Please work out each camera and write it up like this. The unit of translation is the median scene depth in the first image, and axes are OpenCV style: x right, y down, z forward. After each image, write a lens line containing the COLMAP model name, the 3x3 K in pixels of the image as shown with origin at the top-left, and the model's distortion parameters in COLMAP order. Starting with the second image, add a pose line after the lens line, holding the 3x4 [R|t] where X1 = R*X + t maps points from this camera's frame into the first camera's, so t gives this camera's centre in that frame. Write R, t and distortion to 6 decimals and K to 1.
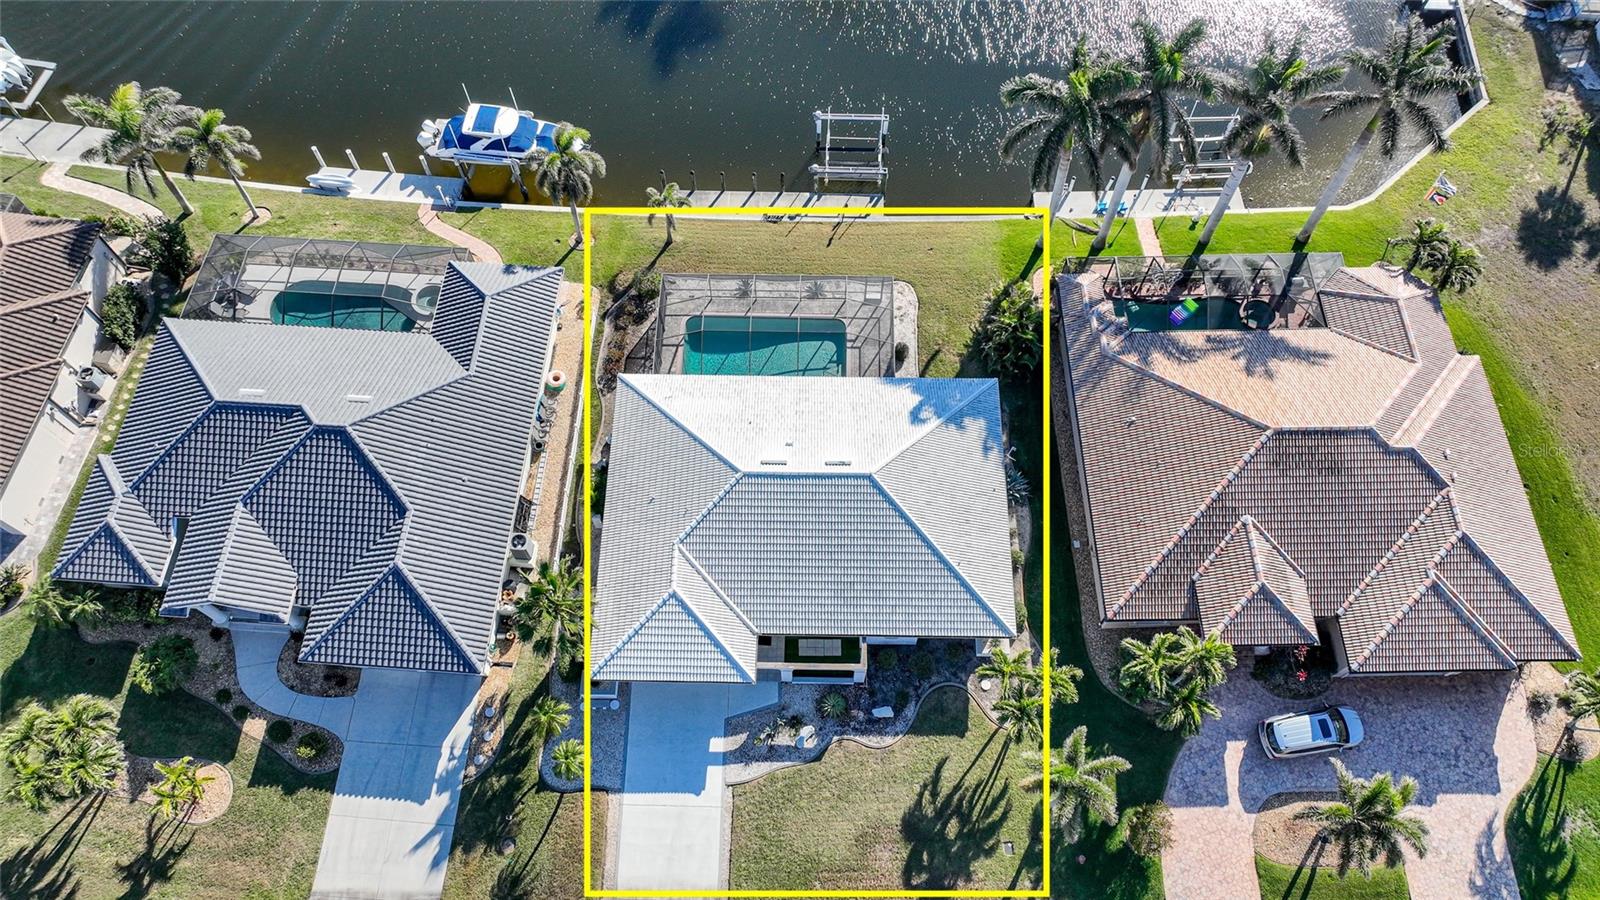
lens RADIAL K [[1125.6, 0, 803.9], [0, 1125.6, 449.6], [0, 0, 1]] dist [-0.002801, 0.019682]
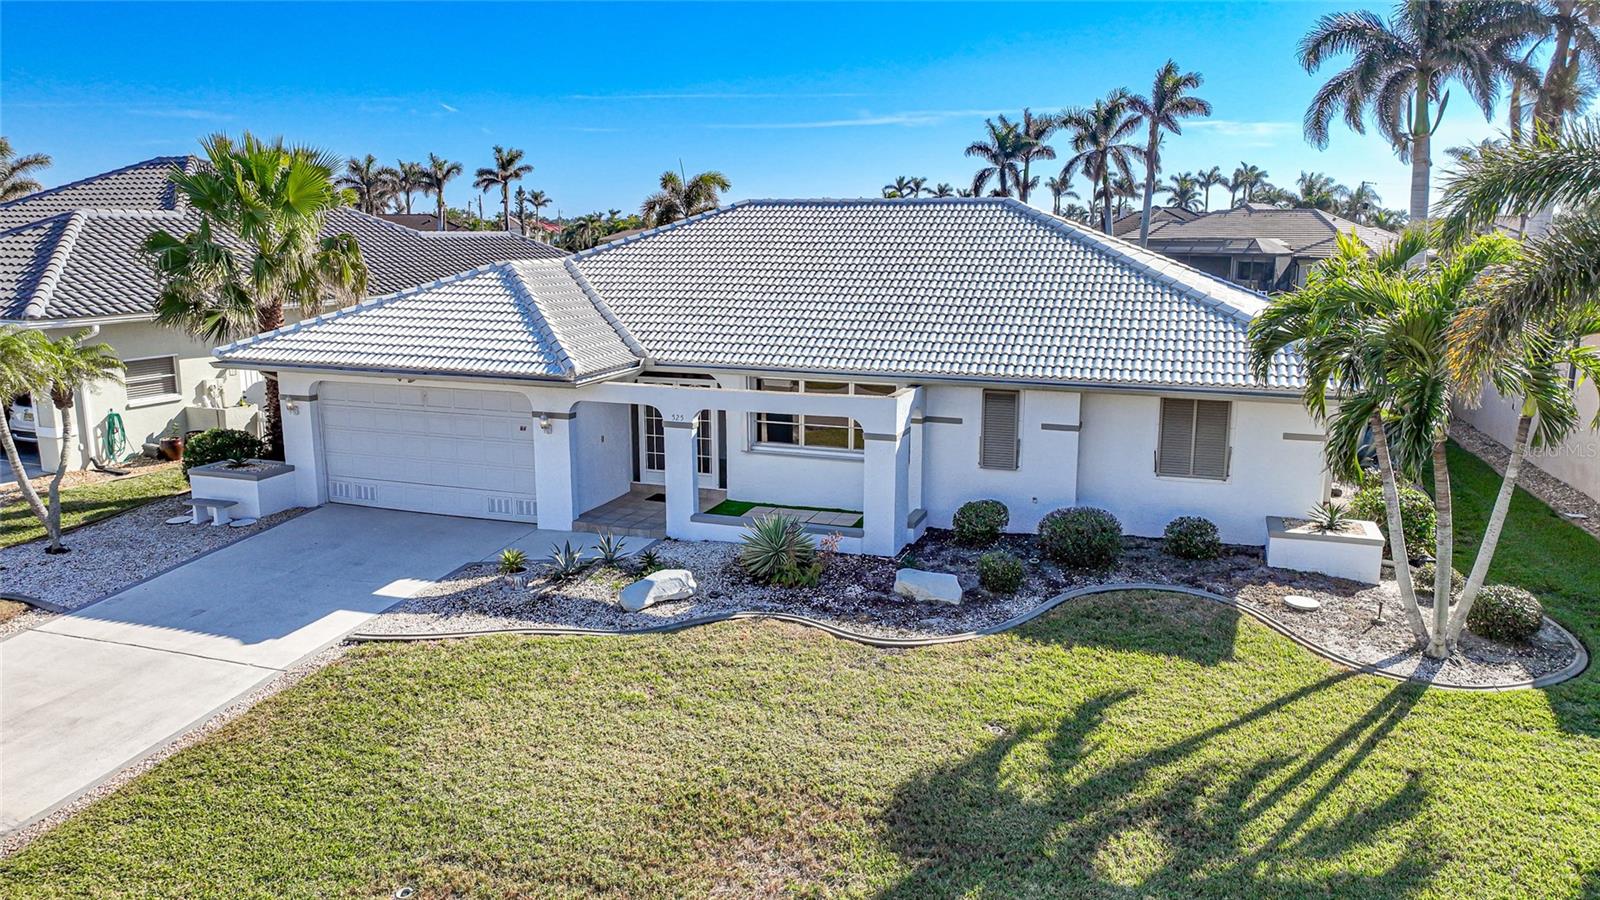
lens RADIAL K [[1125.6, 0, 798.8], [0, 1125.6, 450.8], [0, 0, 1]] dist [-0.002801, 0.019682]
pose [[0.944144, 0.068103, -0.322420, 0.134153], [-0.296821, 0.600754, -0.742288, 0.451455], [0.143143, 0.796528, 0.587412, 0.804321]]
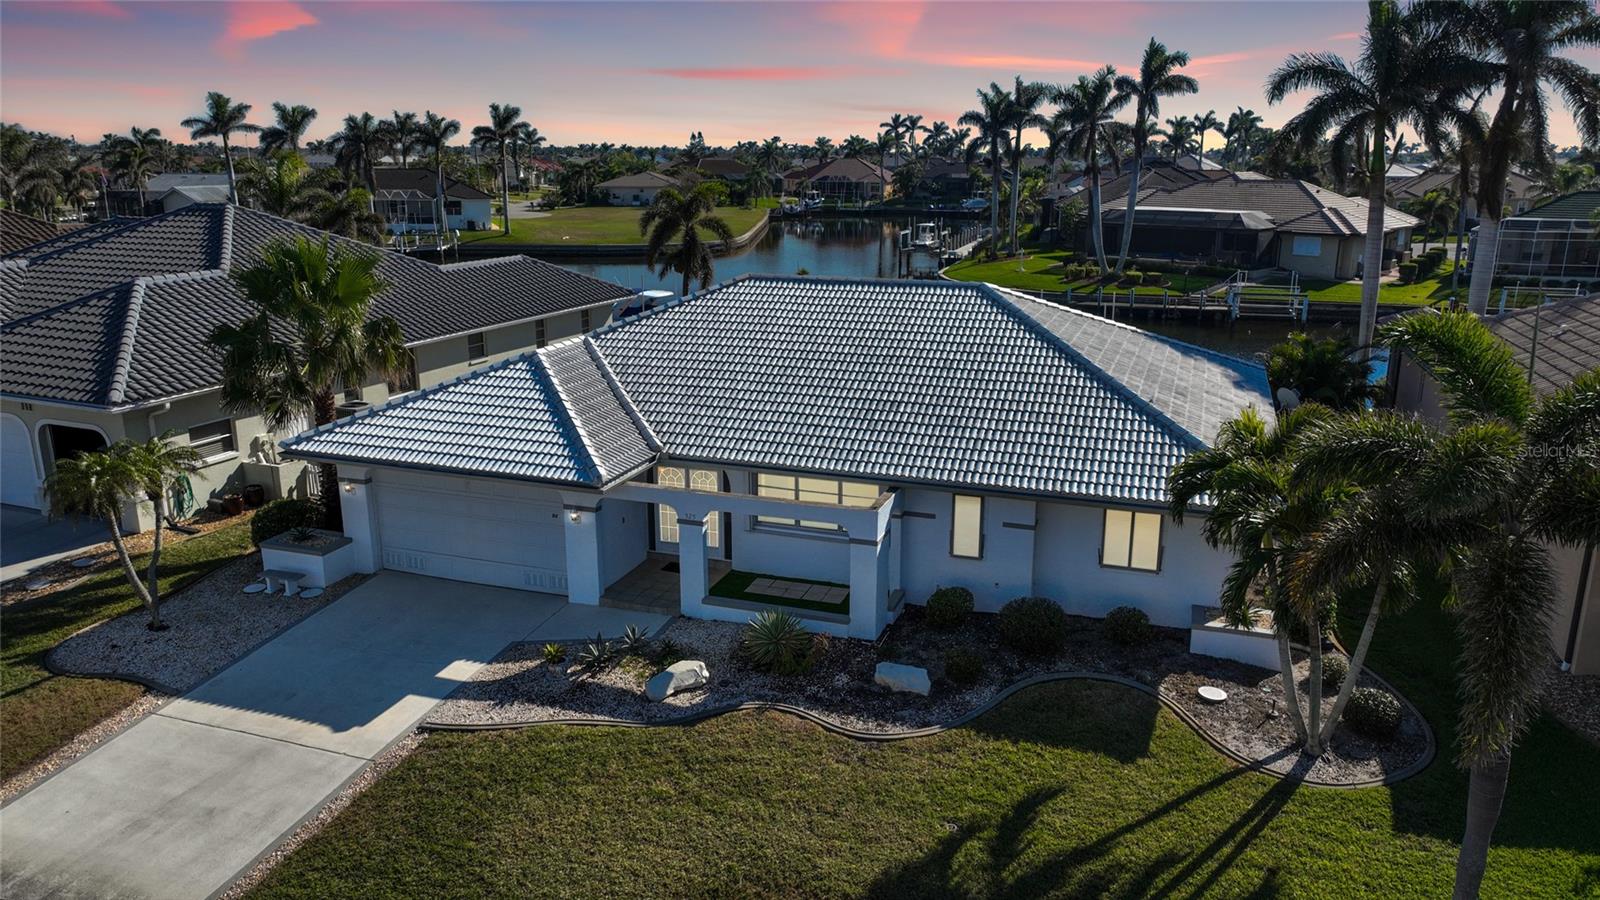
lens RADIAL K [[1125.6, 0, 798.3], [0, 1125.6, 450.3], [0, 0, 1]] dist [-0.002801, 0.019682]
pose [[0.945434, 0.086989, -0.313985, 0.147687], [-0.293253, 0.647133, -0.703720, 0.455984], [0.141974, 0.757398, 0.637332, 0.724122]]
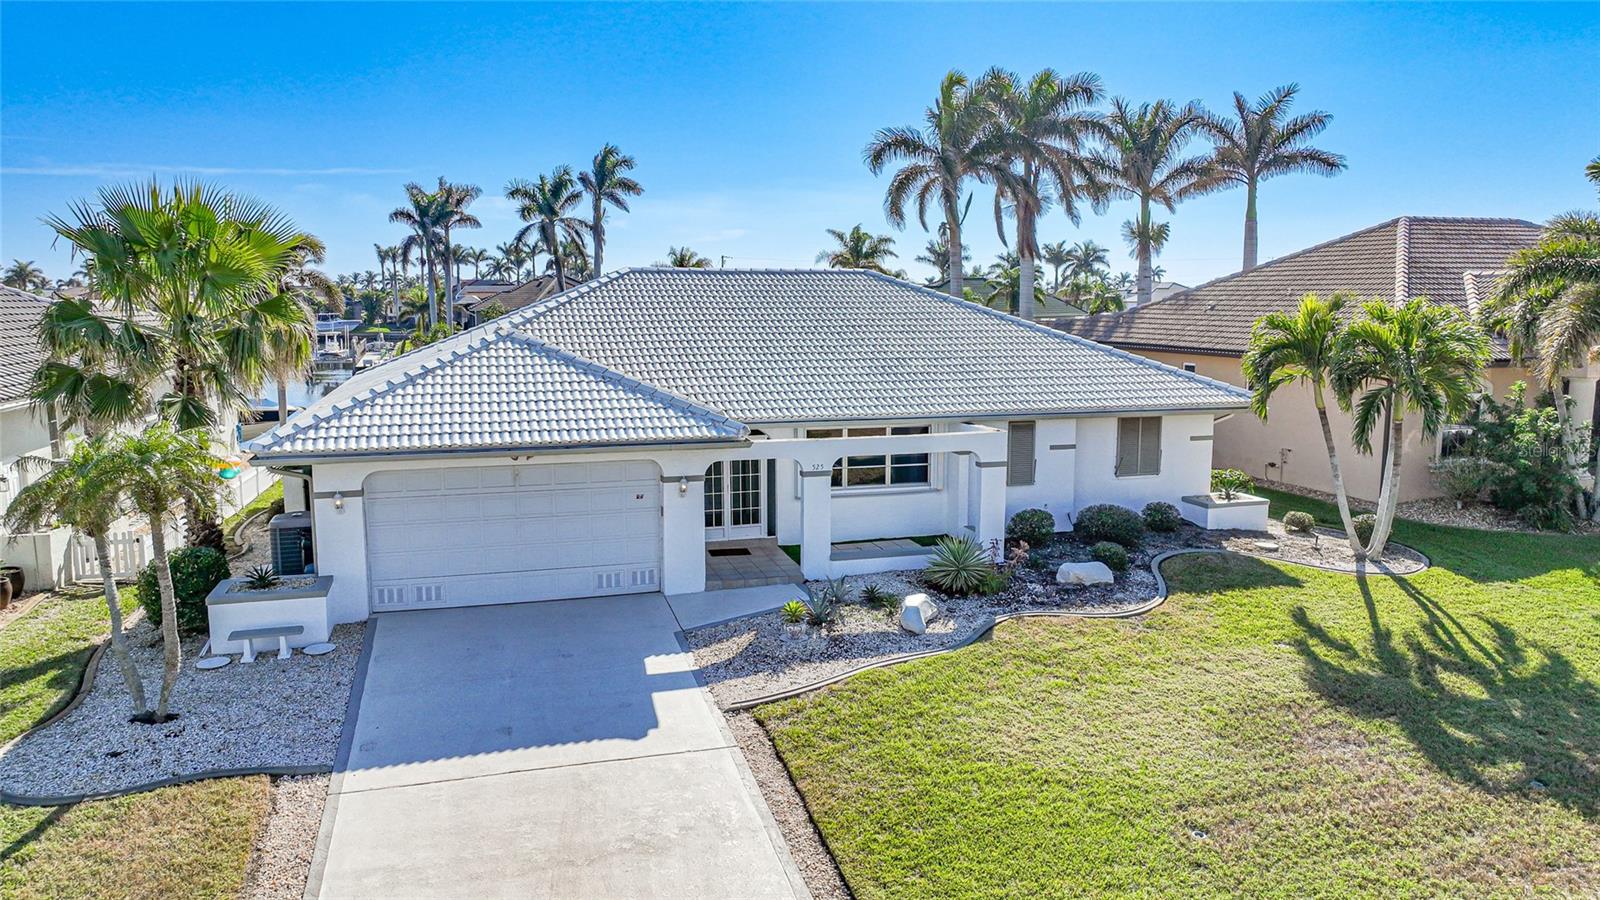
lens RADIAL K [[1125.6, 0, 800.4], [0, 1125.6, 453.9], [0, 0, 1]] dist [-0.002801, 0.019682]
pose [[0.956498, -0.038968, 0.289124, -0.131758], [0.260473, 0.560425, -0.786179, 0.492295], [-0.131396, 0.827288, 0.546196, 0.785190]]
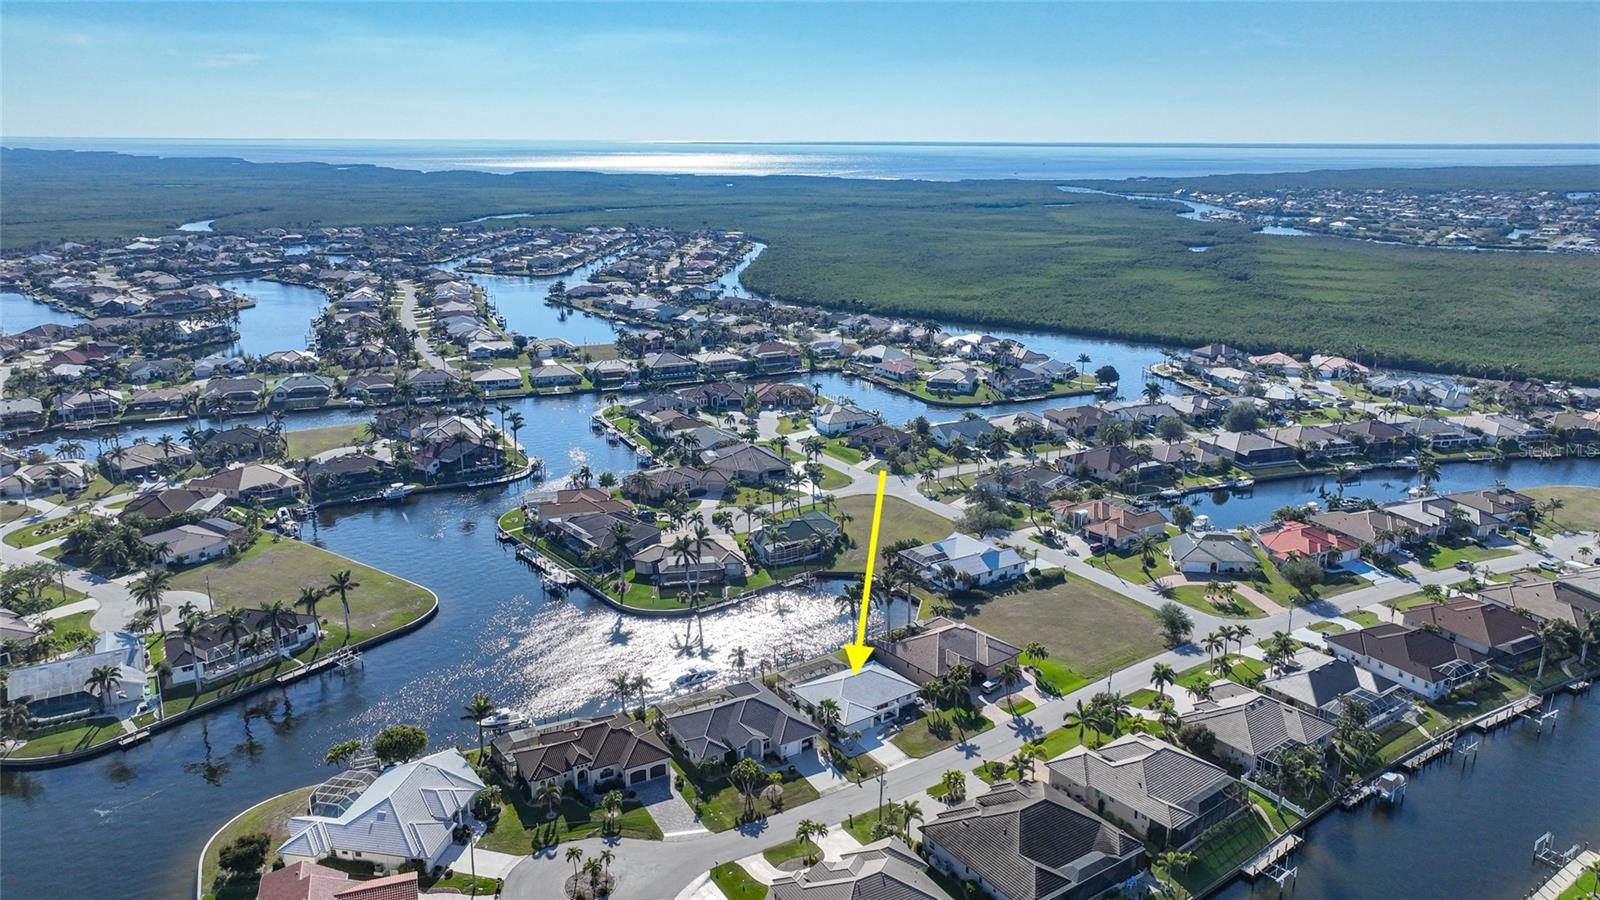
lens RADIAL K [[1125.6, 0, 797.2], [0, 1125.6, 449.9], [0, 0, 1]] dist [-0.002801, 0.019682]
pose [[0.802110, -0.156736, 0.576240, -2.275618], [0.532158, 0.625454, -0.570627, 1.639635], [-0.270973, 0.764357, 0.585092, -1.797634]]
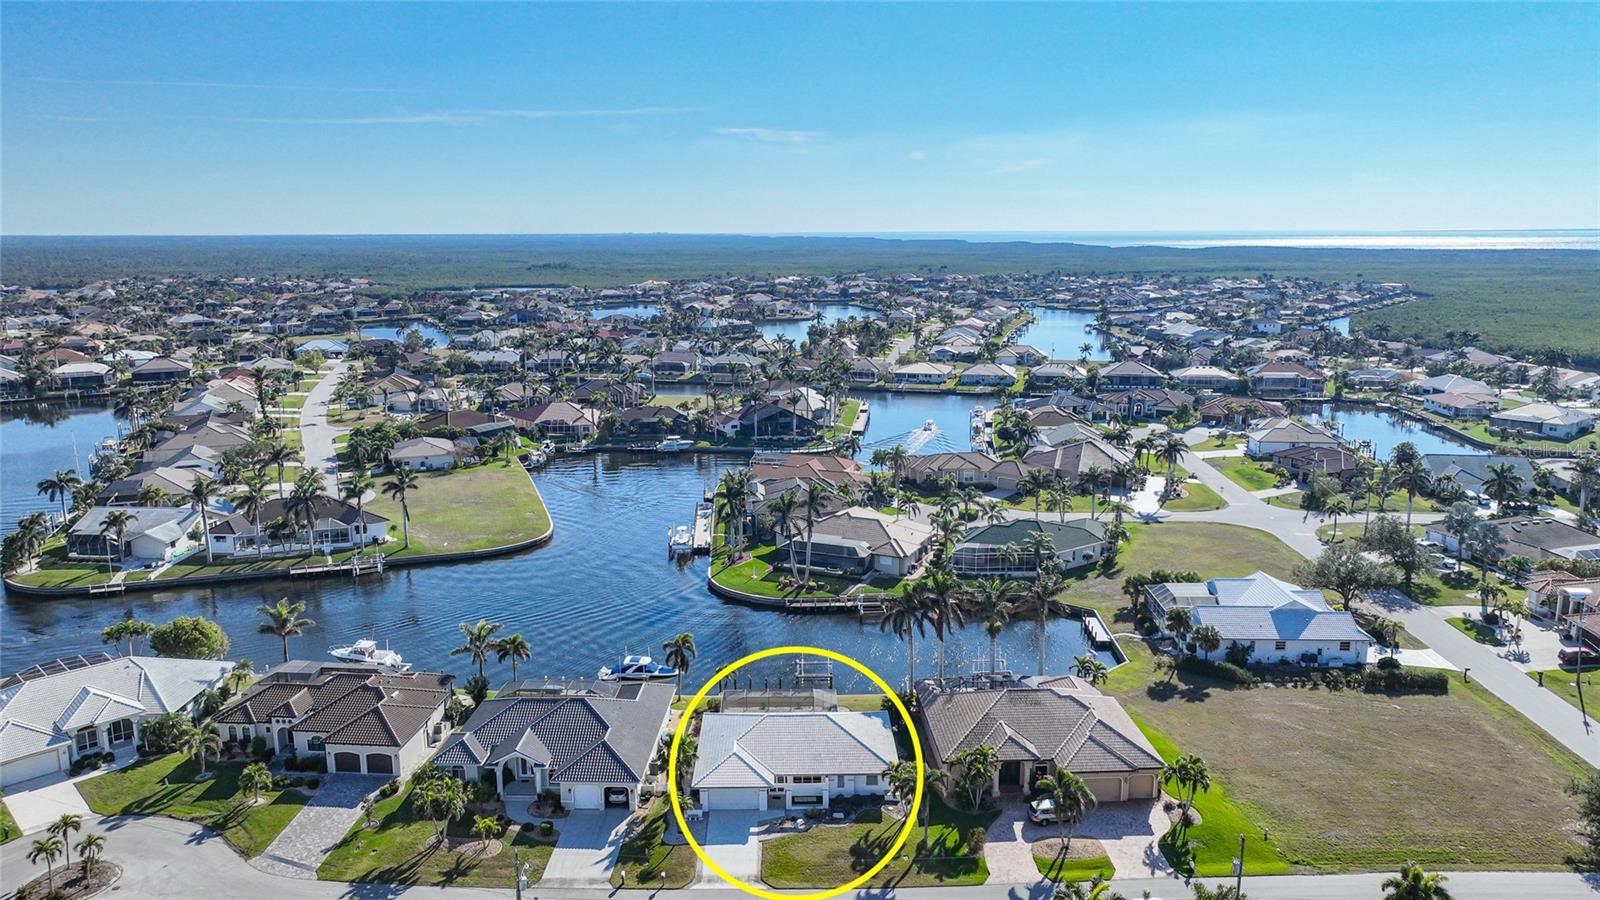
lens RADIAL K [[1125.6, 0, 797.7], [0, 1125.6, 446.1], [0, 0, 1]] dist [-0.002801, 0.019682]
pose [[0.999656, -0.007874, 0.025033, -0.045225], [0.024671, 0.607068, -0.794267, 1.422043], [-0.008943, 0.794611, 0.607053, -0.712779]]
